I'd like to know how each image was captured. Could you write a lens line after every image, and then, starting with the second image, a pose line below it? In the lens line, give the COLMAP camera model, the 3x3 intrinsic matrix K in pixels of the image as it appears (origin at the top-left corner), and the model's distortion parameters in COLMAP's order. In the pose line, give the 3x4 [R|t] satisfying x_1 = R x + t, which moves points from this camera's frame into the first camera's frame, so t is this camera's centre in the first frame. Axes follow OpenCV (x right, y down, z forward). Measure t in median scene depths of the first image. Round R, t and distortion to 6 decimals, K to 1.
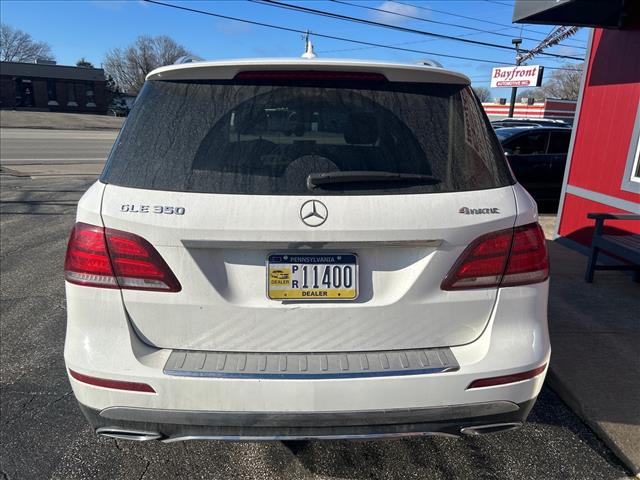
lens RADIAL K [[490.6, 0, 320.0], [0, 490.6, 240.0], [0, 0, 1]] dist [0.035570, -0.005217]
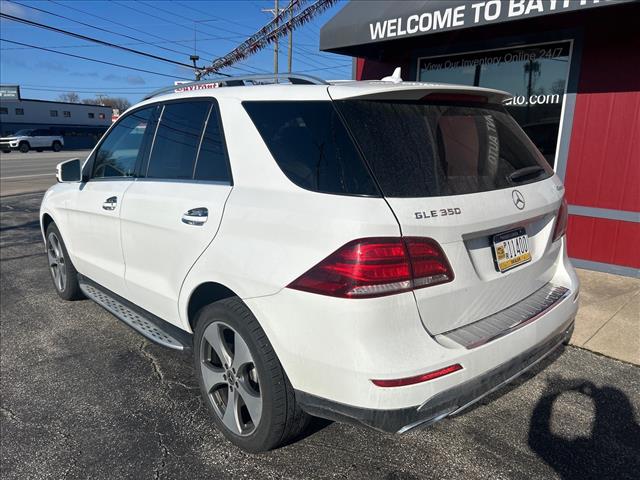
lens RADIAL K [[490.6, 0, 320.0], [0, 490.6, 240.0], [0, 0, 1]] dist [0.035570, -0.005217]
pose [[0.779112, -0.164698, 0.604863, -1.199159], [0.178795, 0.983175, 0.037406, -0.088246], [-0.600847, 0.079003, 0.795450, 0.246249]]
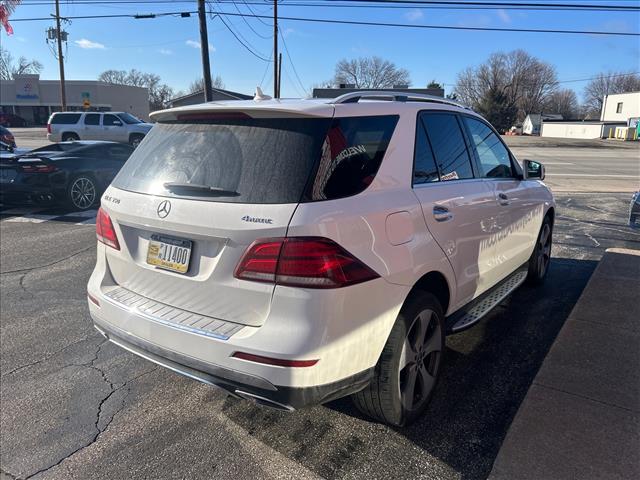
lens RADIAL K [[526.6, 0, 320.0], [0, 526.6, 240.0], [0, 0, 1]] dist [0.062859, -0.001140]
pose [[0.776701, 0.120779, -0.618181, 1.283590], [-0.150321, 0.988628, 0.004289, -0.037133], [0.611669, 0.089594, 0.786024, 0.031252]]
